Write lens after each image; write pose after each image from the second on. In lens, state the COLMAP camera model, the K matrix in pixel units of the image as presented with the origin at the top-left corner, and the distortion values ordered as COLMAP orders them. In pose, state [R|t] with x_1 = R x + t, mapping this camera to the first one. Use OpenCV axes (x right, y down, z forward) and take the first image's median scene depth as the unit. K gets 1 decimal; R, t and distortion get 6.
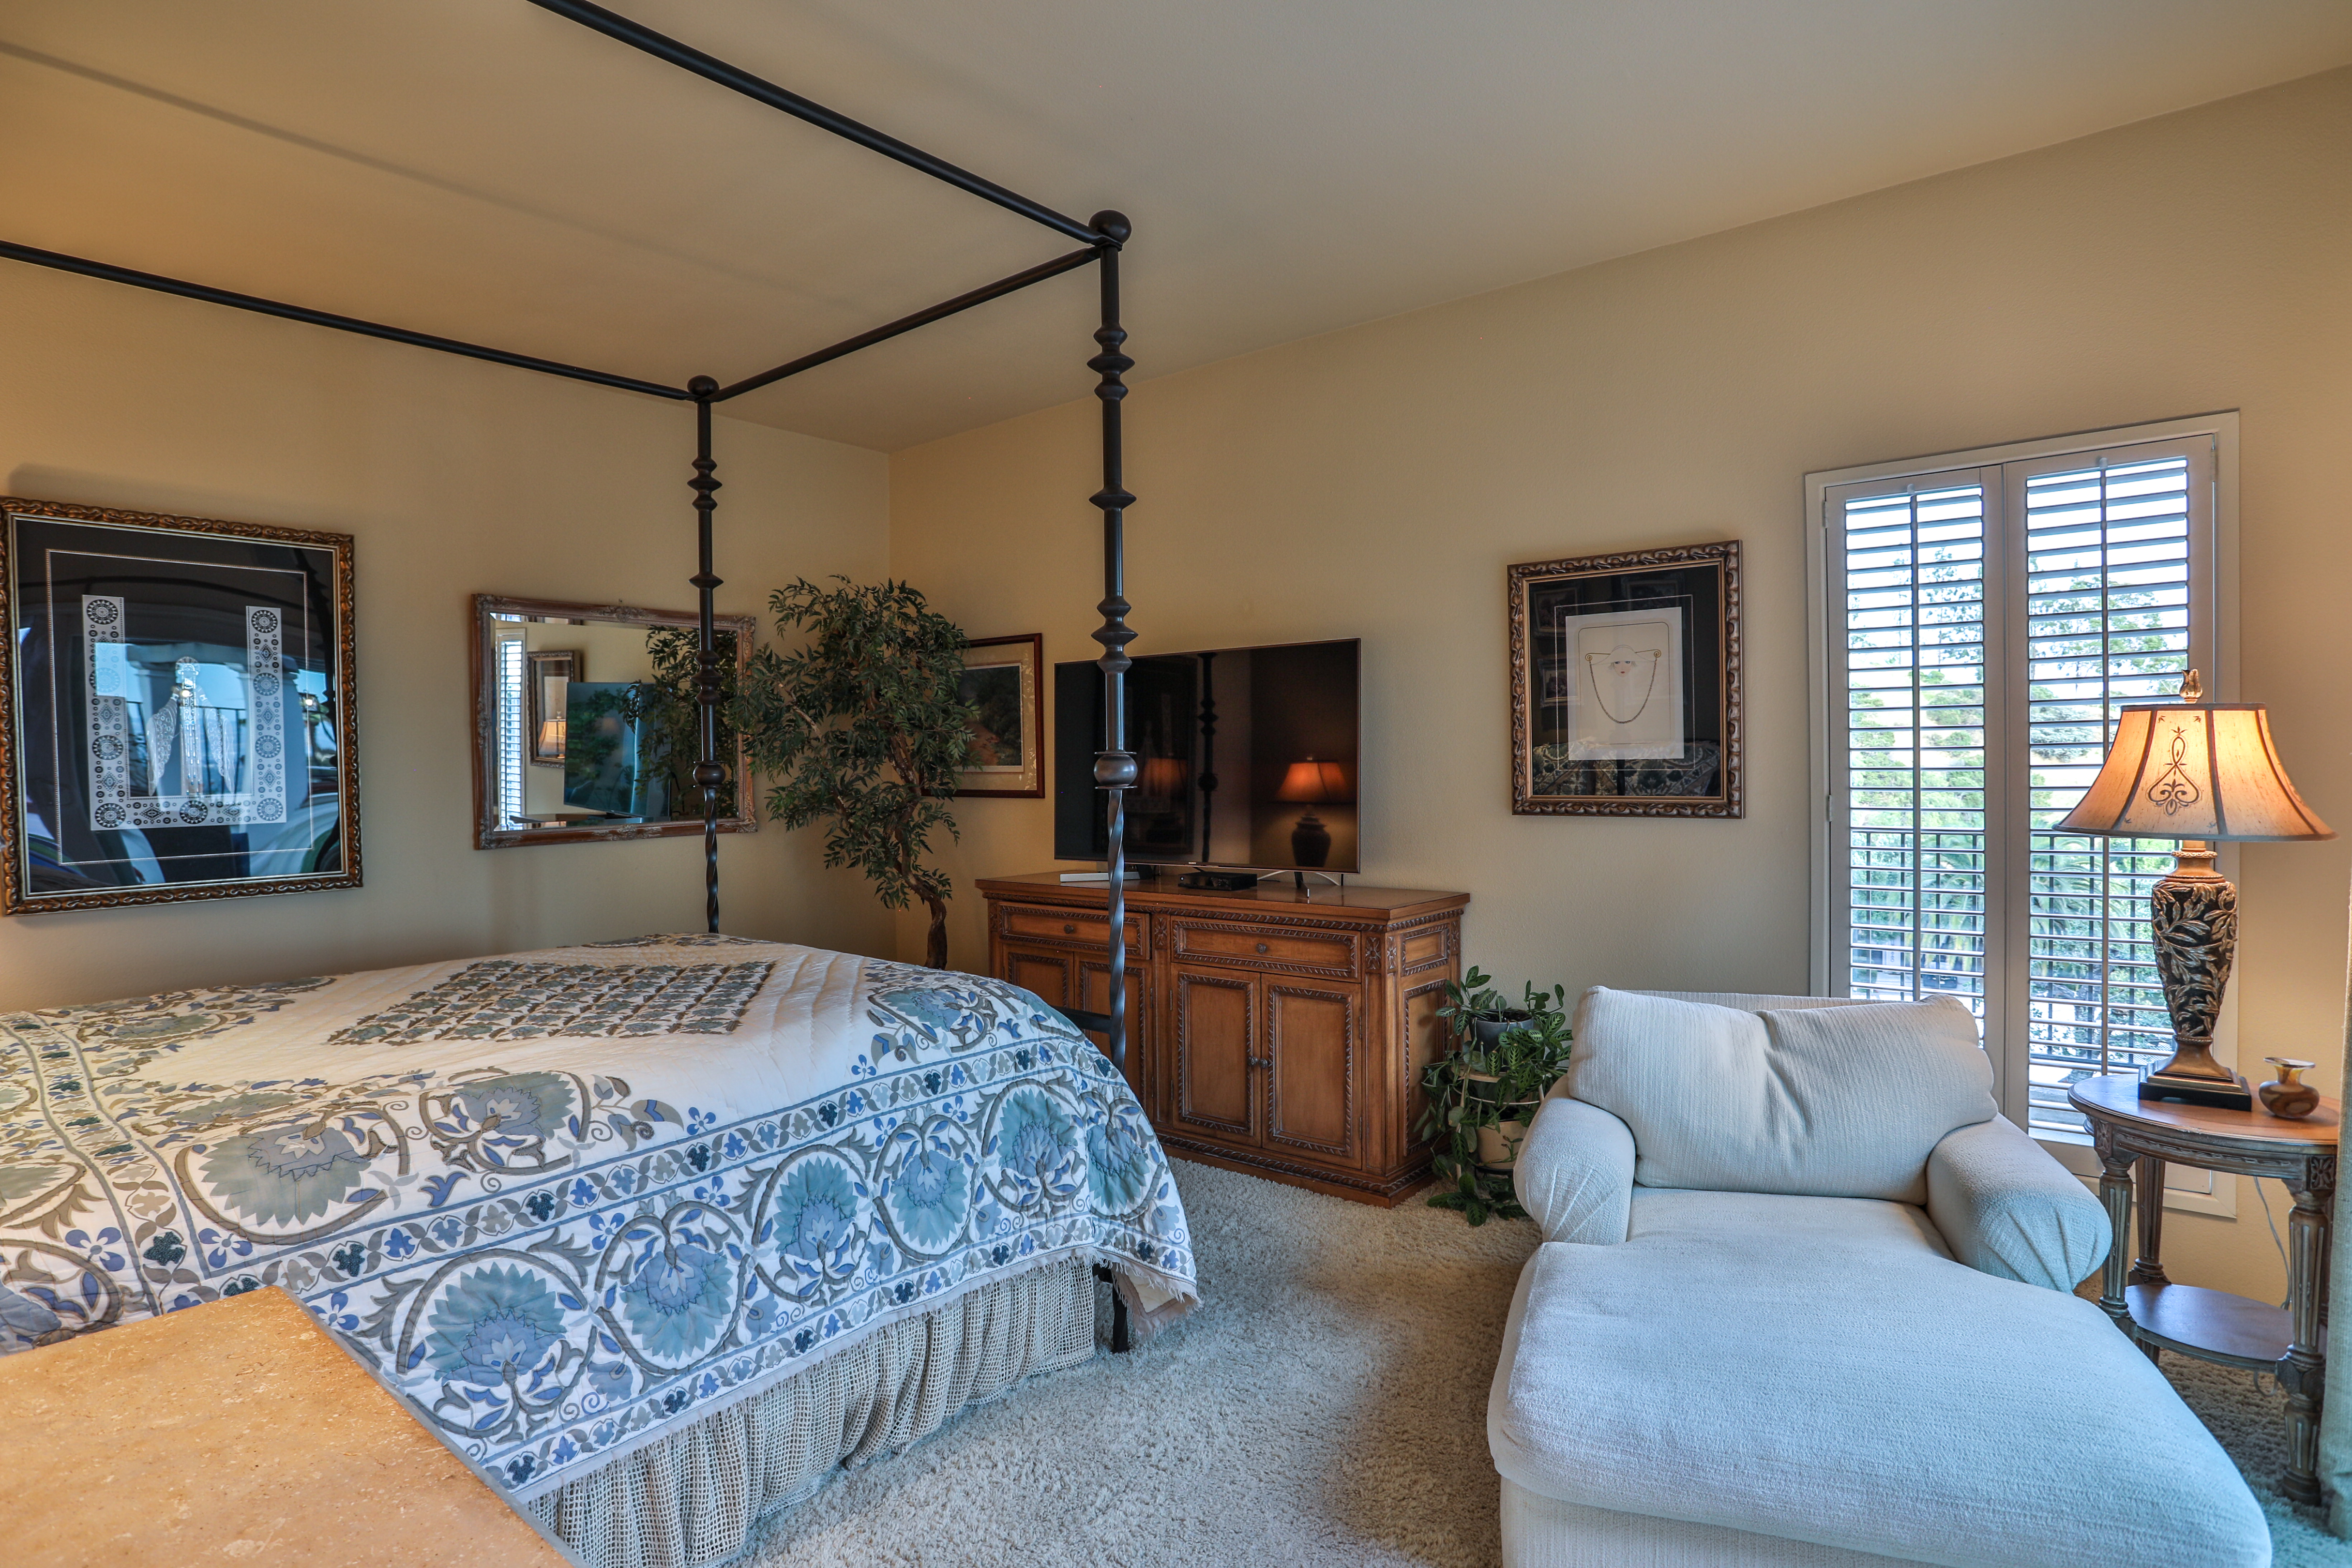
lens RADIAL K [[1208.8, 0, 1176.0], [0, 1208.8, 784.0], [0, 0, 1]] dist [-0.072657, 0.028173]
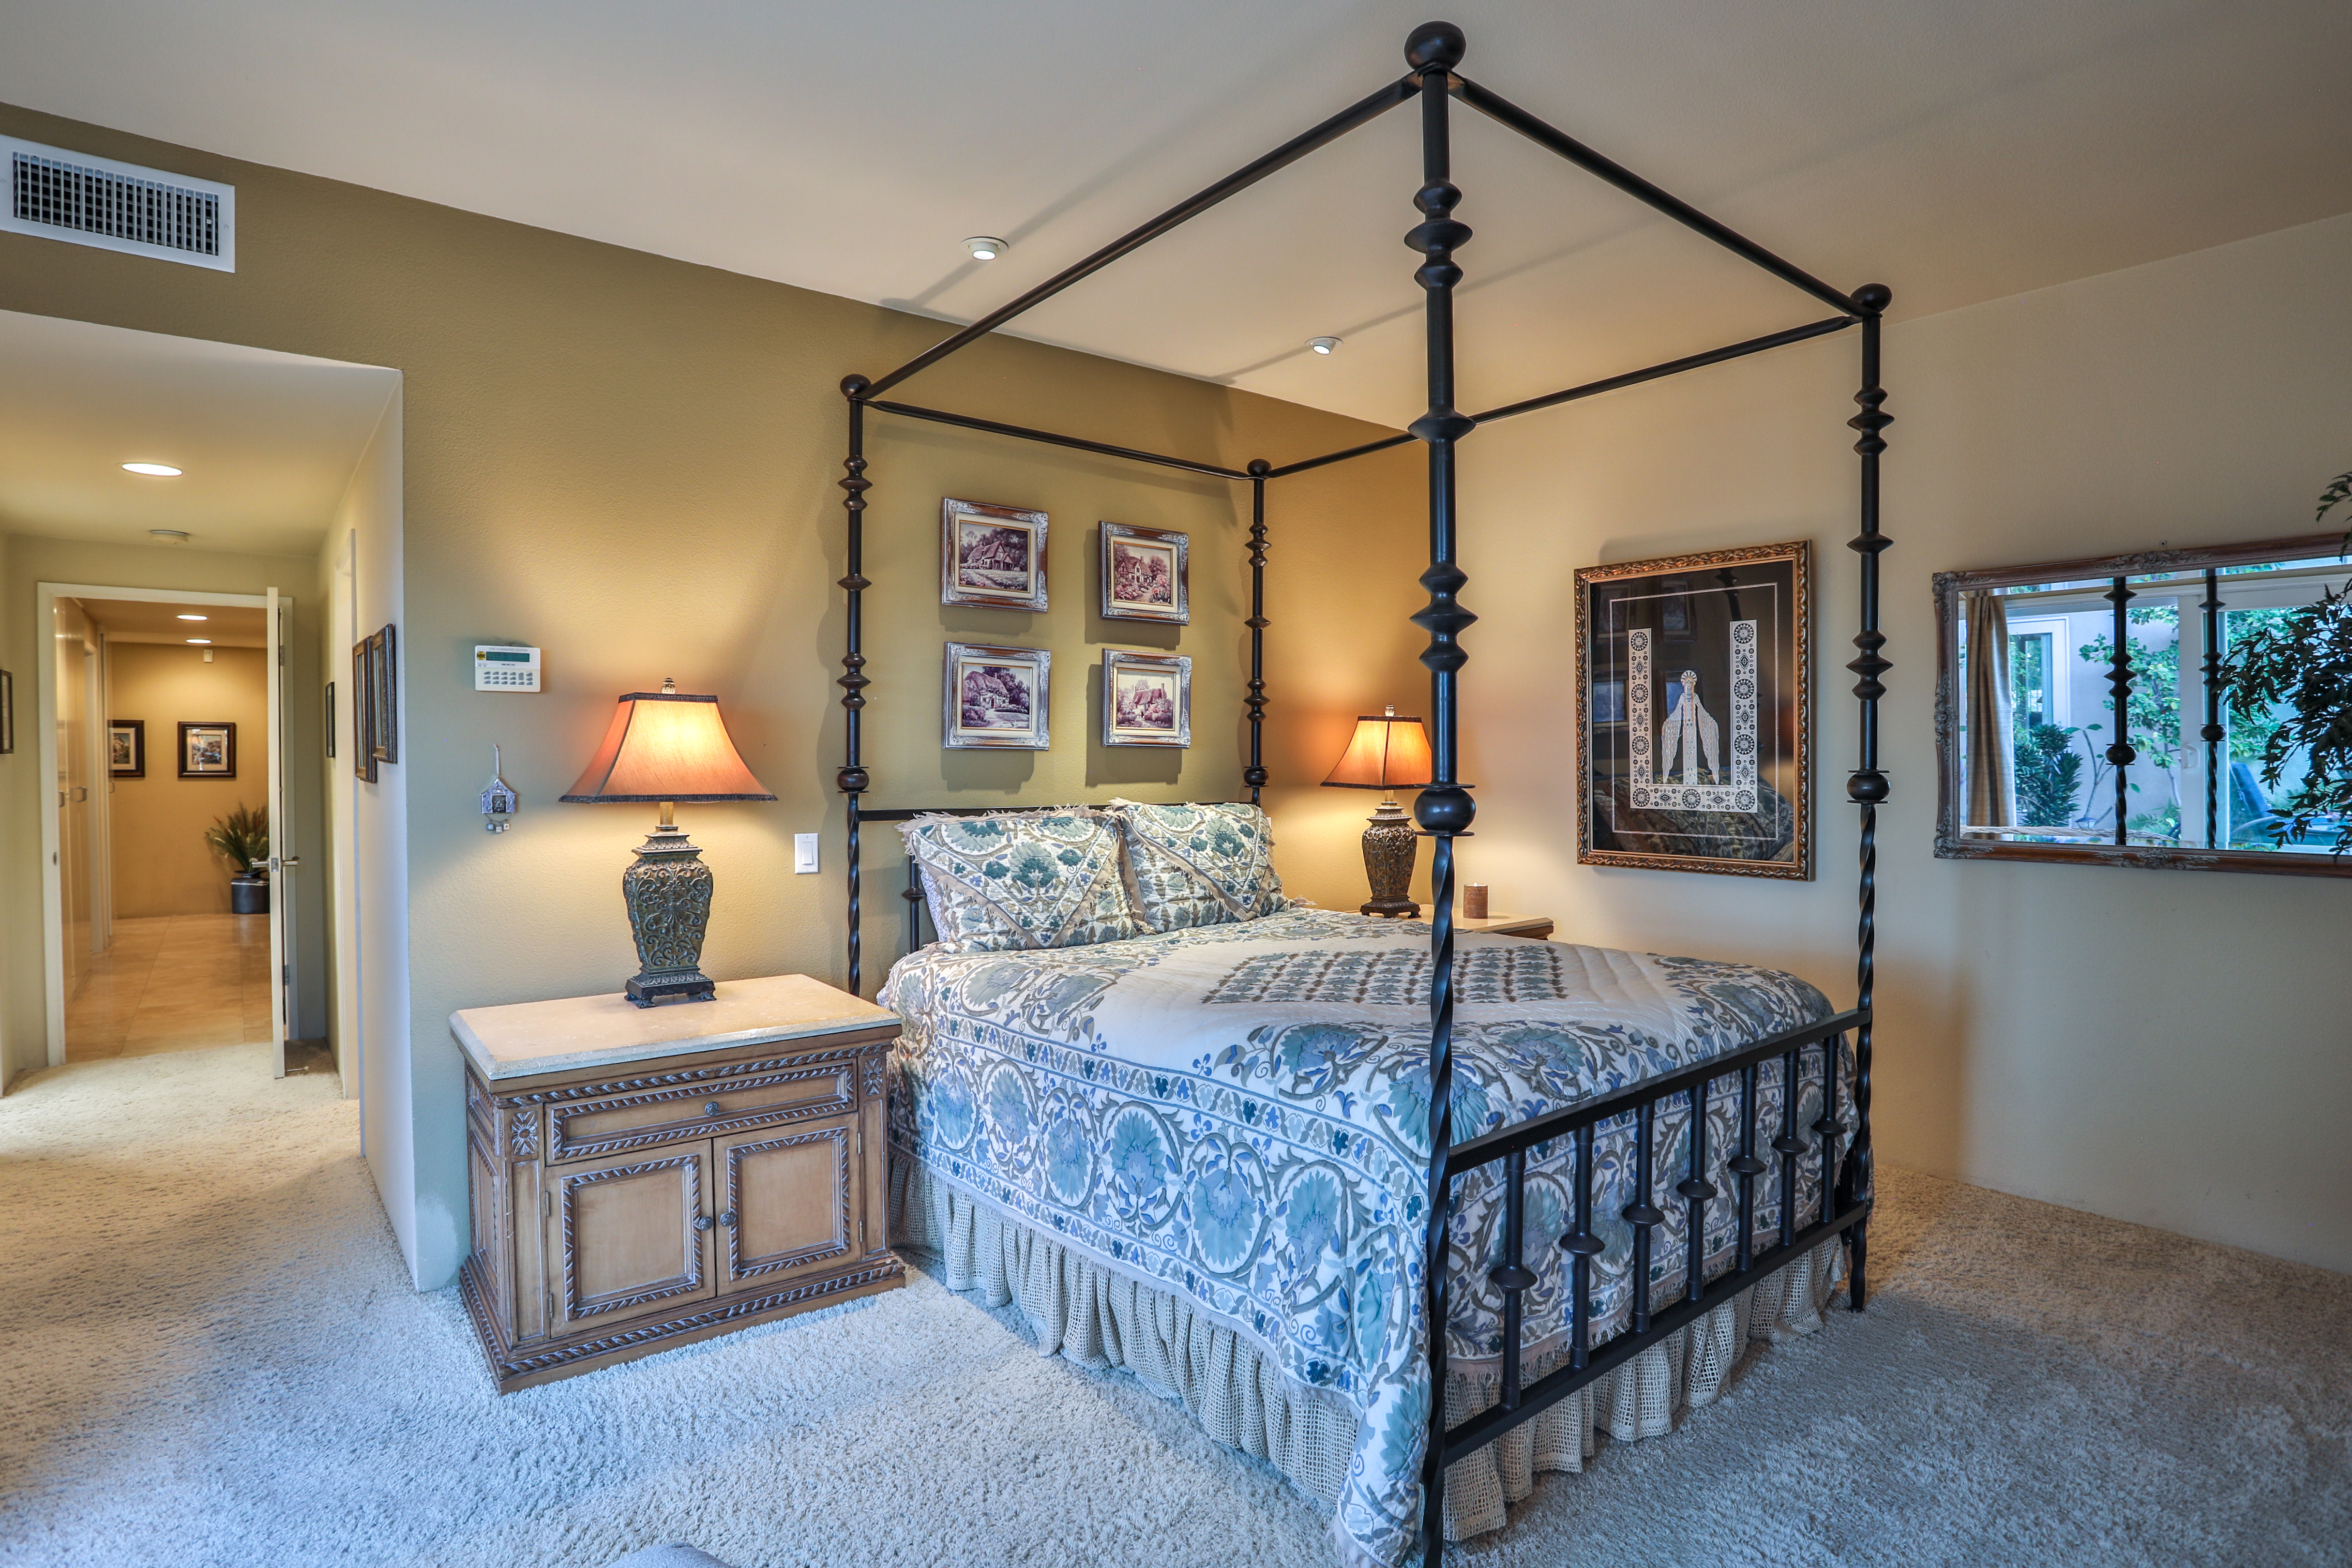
lens RADIAL K [[1245.2, 0, 1176.0], [0, 1245.2, 784.0], [0, 0, 1]] dist [-0.082382, 0.000019]
pose [[-0.216339, 0.040391, -0.975483, 0.863286], [-0.010521, 0.998989, 0.043698, -0.069115], [0.976262, 0.019717, -0.215695, 1.261270]]
